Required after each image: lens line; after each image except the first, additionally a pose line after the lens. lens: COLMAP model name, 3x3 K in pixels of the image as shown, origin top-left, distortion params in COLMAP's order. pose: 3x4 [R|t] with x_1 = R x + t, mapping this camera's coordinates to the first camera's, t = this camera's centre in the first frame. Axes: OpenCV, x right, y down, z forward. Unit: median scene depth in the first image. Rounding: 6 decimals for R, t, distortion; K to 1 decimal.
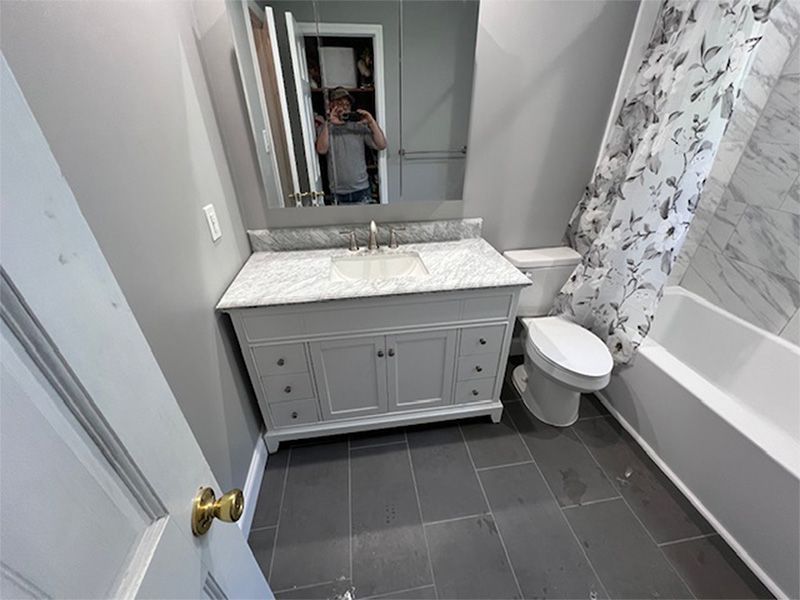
lens RADIAL K [[321.0, 0, 399.7], [0, 321.0, 300.7], [0, 0, 1]] dist [0.001610, -0.000823]
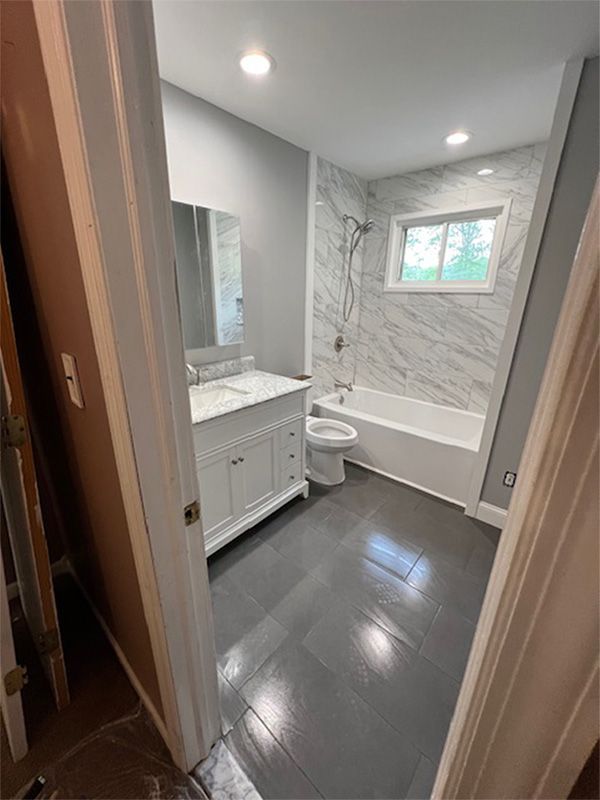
lens RADIAL K [[321.0, 0, 301.4], [0, 321.0, 397.7], [0, 0, 1]] dist [0.001610, -0.000823]
pose [[0.756939, -0.190563, 0.625083, -0.494244], [0.306113, 0.948498, -0.081525, 0.091316], [-0.577354, 0.253056, 0.776289, -0.139716]]
